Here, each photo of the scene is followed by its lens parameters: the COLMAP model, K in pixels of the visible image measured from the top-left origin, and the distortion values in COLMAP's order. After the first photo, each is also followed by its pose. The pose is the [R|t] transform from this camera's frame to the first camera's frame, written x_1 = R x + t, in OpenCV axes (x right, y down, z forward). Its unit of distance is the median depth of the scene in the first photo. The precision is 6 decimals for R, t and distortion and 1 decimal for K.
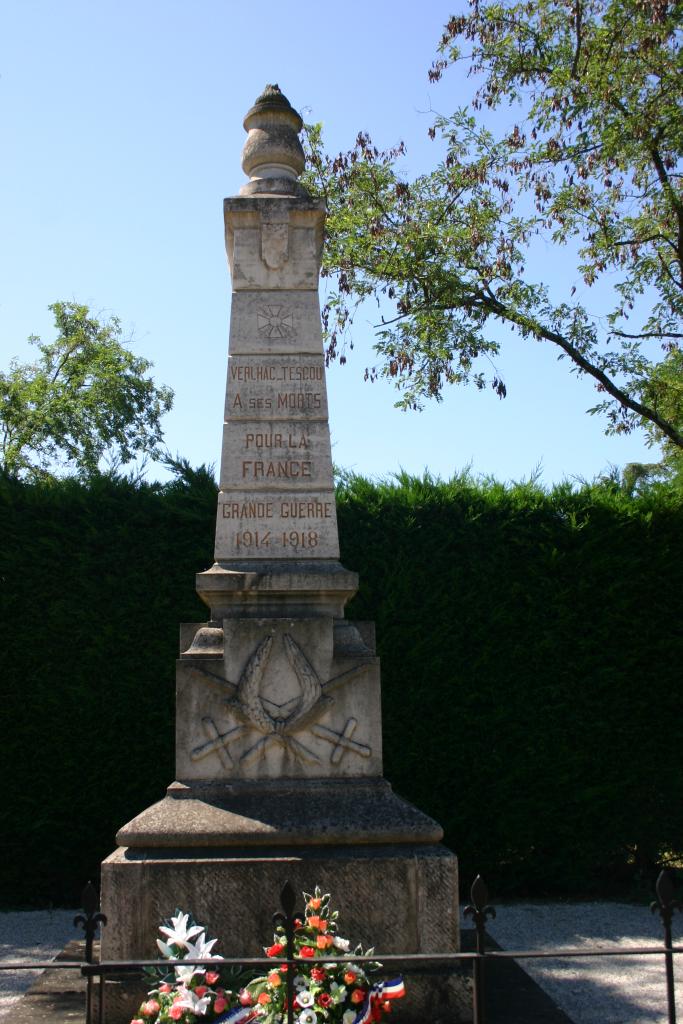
lens RADIAL K [[1276.6, 0, 341.5], [0, 1276.6, 512.0], [0, 0, 1]] dist [-0.036060, -0.040334]
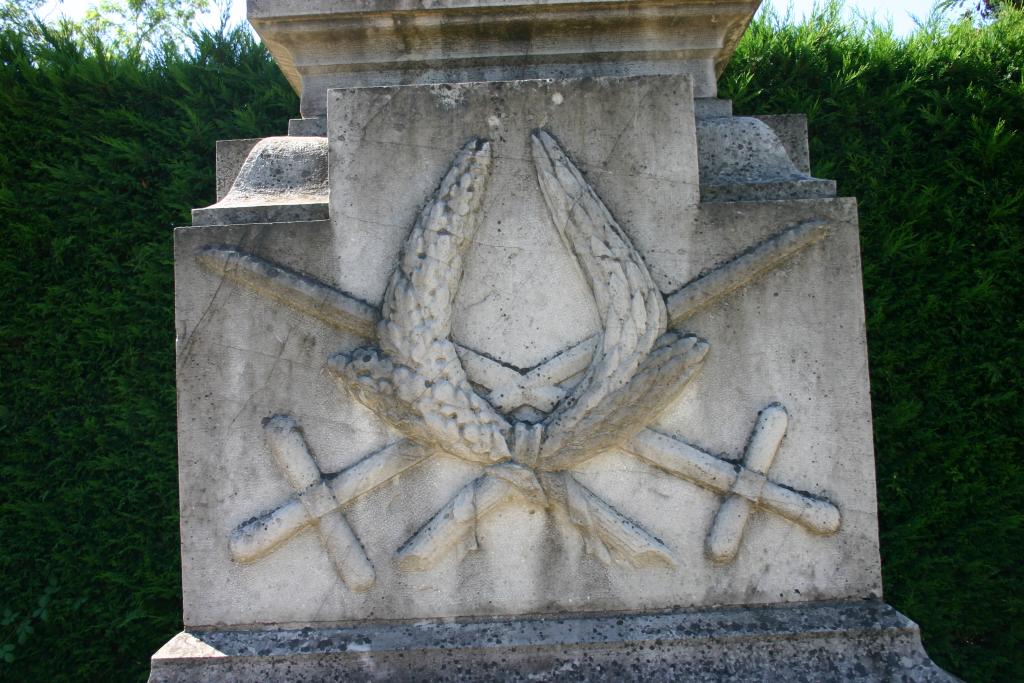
lens RADIAL K [[1276.6, 0, 512.0], [0, 1276.6, 341.5], [0, 0, 1]] dist [-0.036060, -0.040334]
pose [[0.997884, -0.031430, -0.056911, -0.034434], [0.036065, 0.995951, 0.082343, 0.121461], [0.054093, -0.084222, 0.994978, 0.709056]]
